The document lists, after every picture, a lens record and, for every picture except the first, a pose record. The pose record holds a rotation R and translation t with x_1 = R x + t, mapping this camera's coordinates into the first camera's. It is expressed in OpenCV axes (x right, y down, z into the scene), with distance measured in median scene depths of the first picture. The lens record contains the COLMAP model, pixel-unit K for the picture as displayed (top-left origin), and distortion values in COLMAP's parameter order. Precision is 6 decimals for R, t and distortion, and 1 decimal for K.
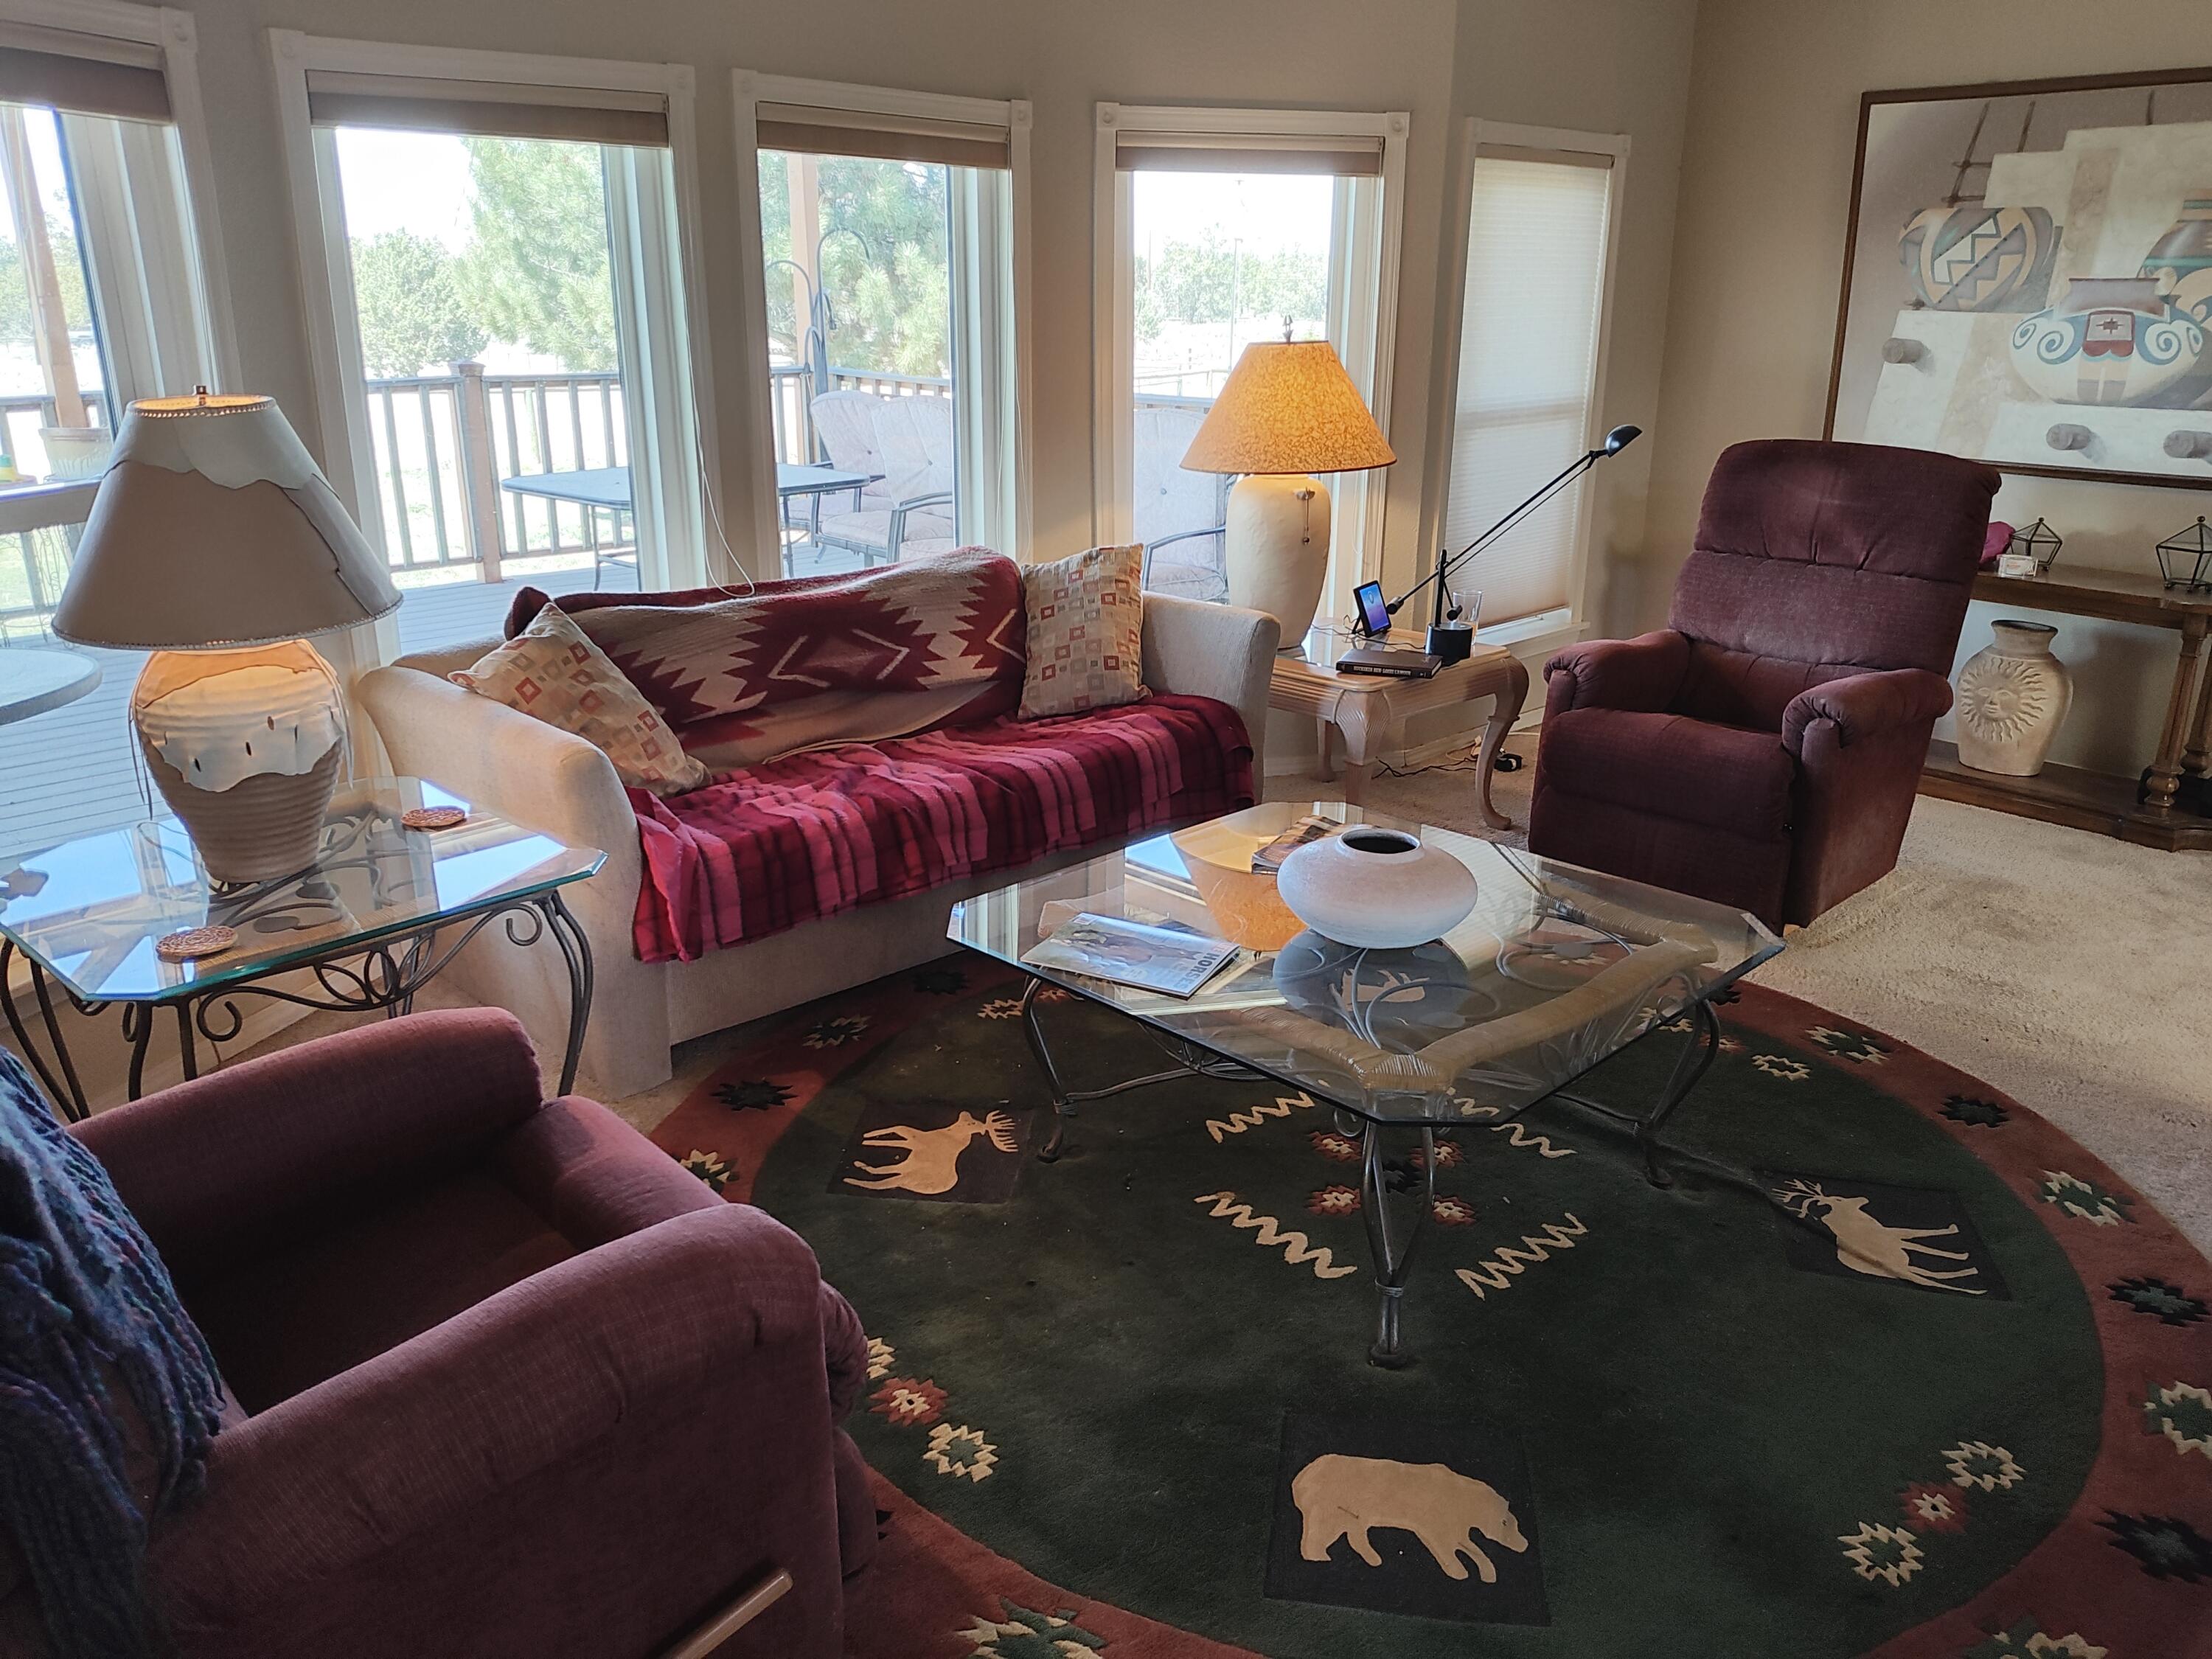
lens RADIAL K [[1658.8, 0, 1103.5], [0, 1658.8, 841.7], [0, 0, 1]] dist [0.120958, -0.243767]
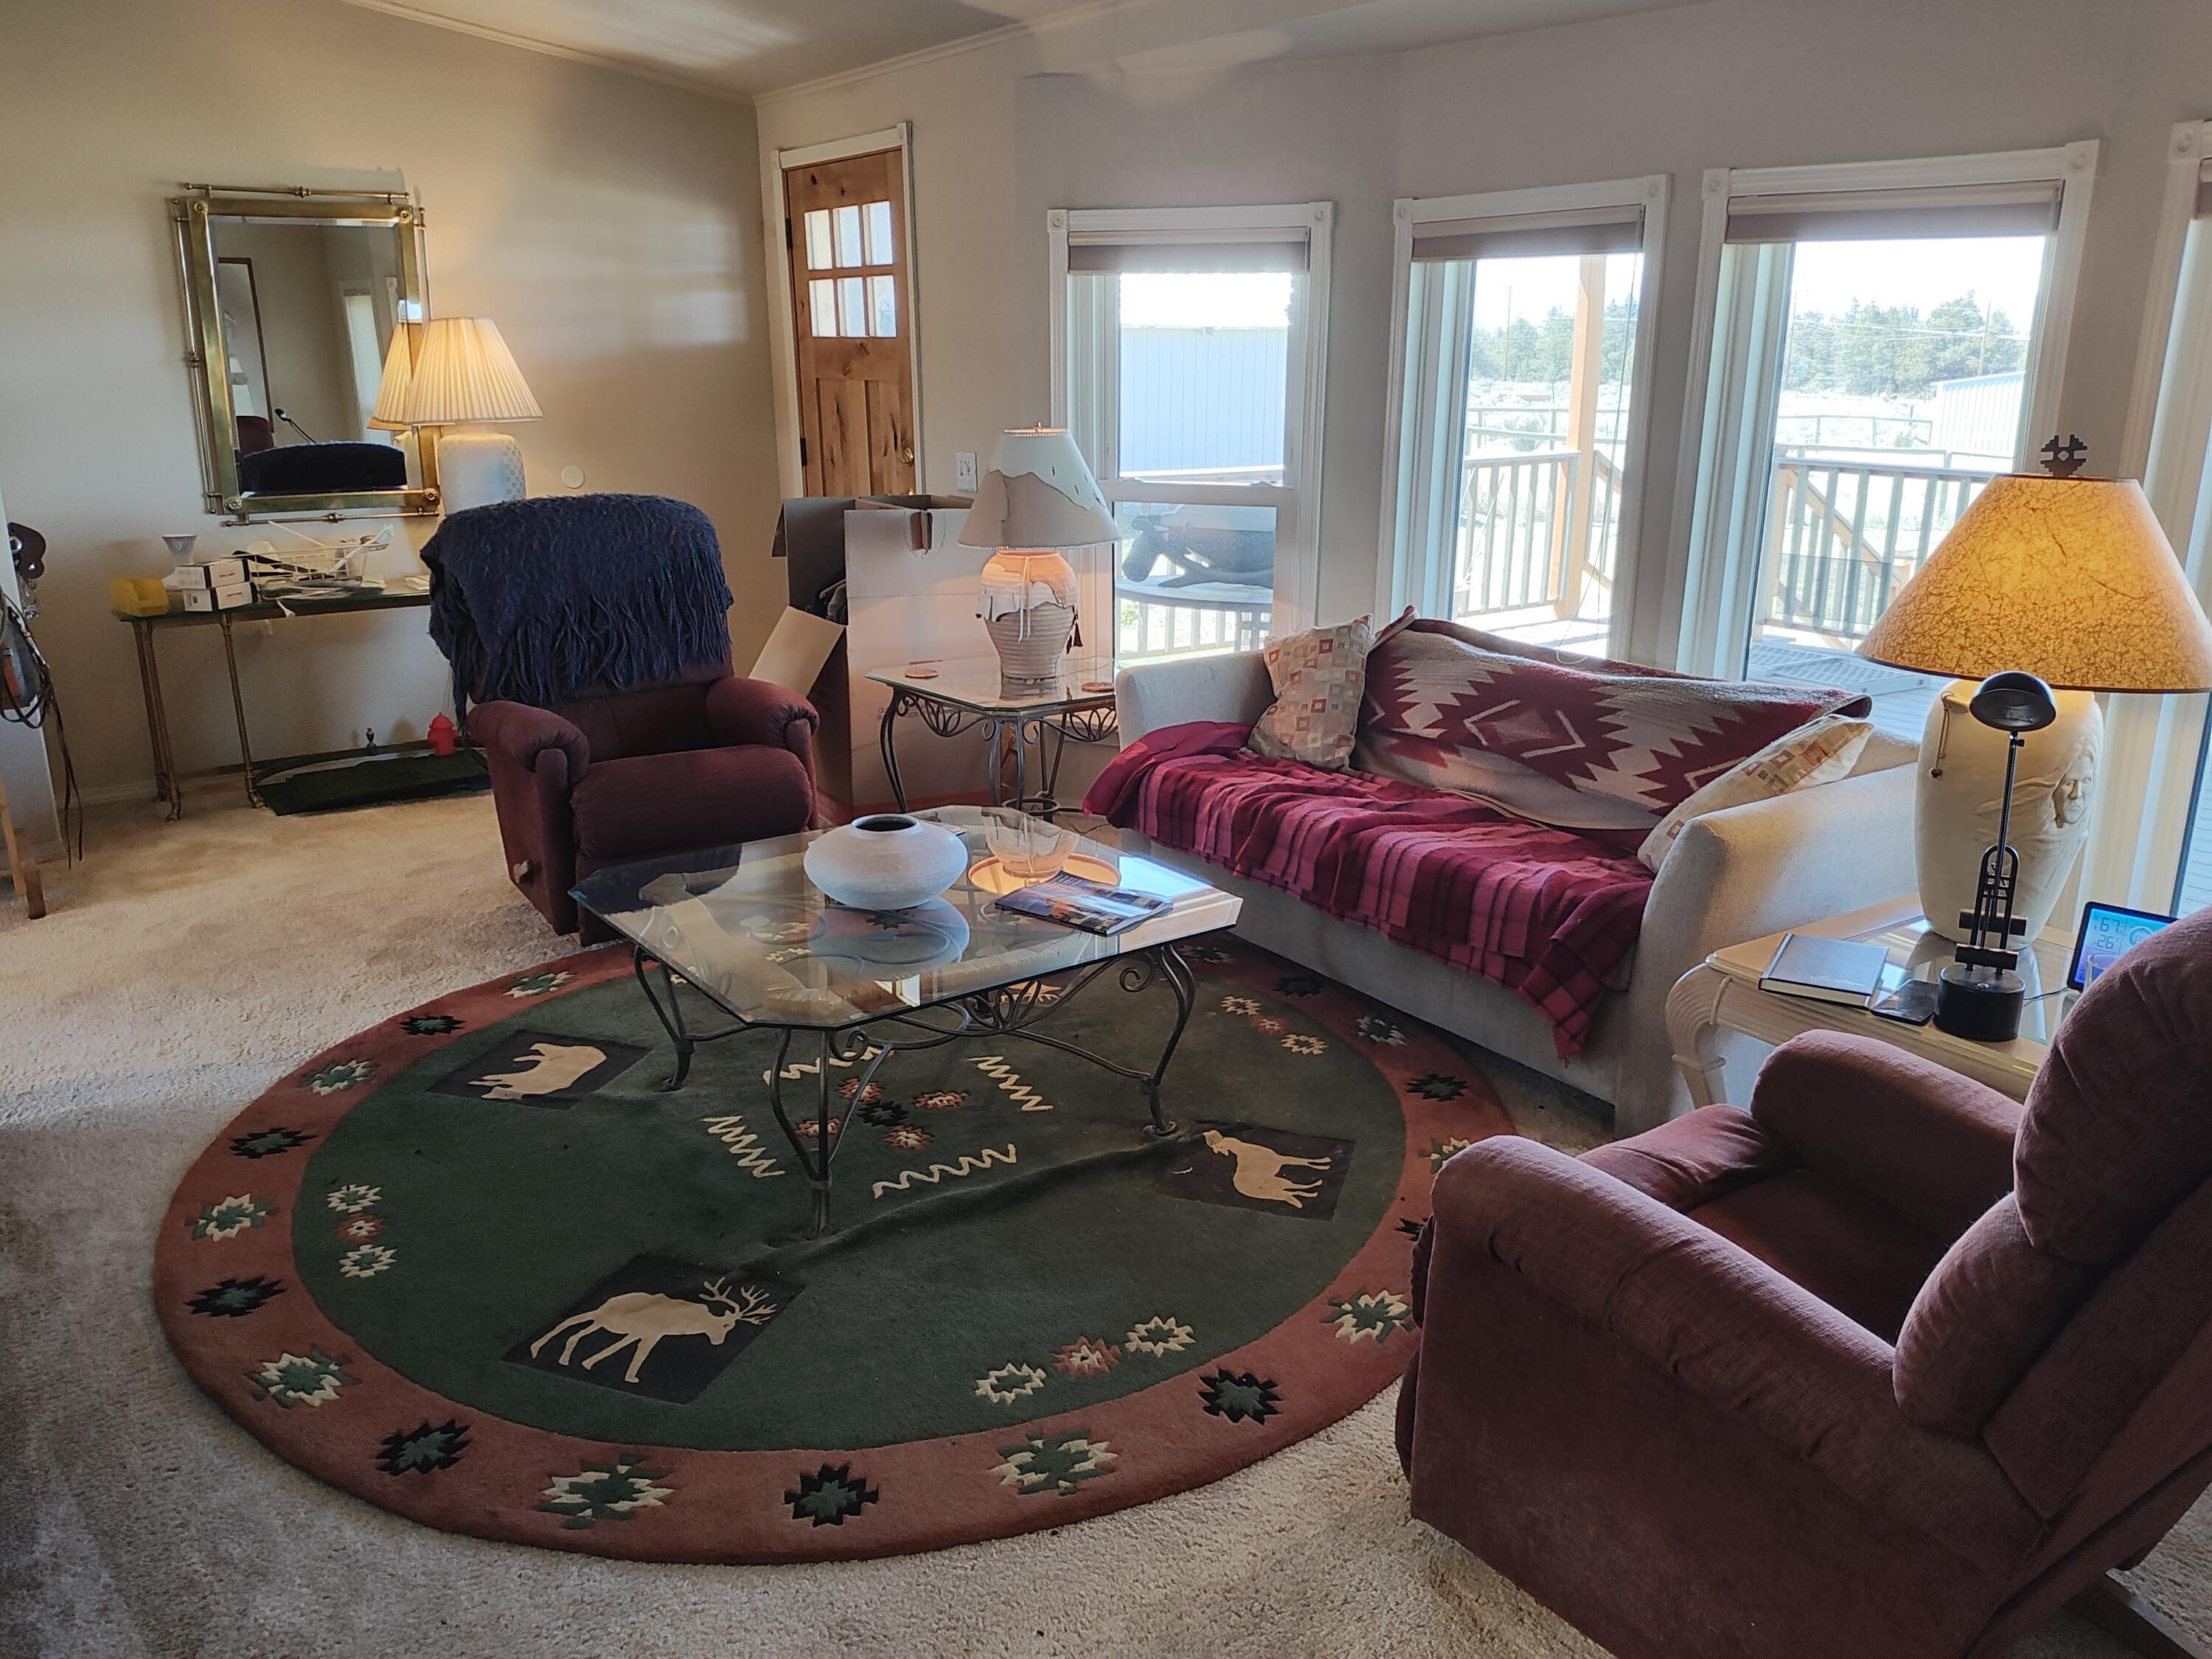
lens RADIAL K [[1658.8, 0, 1103.5], [0, 1658.8, 841.7], [0, 0, 1]] dist [0.120958, -0.243767]
pose [[-0.171805, 0.266937, -0.948276, 1.063692], [-0.318216, 0.895949, 0.309860, -0.340971], [0.932321, 0.354992, -0.068985, 1.014104]]
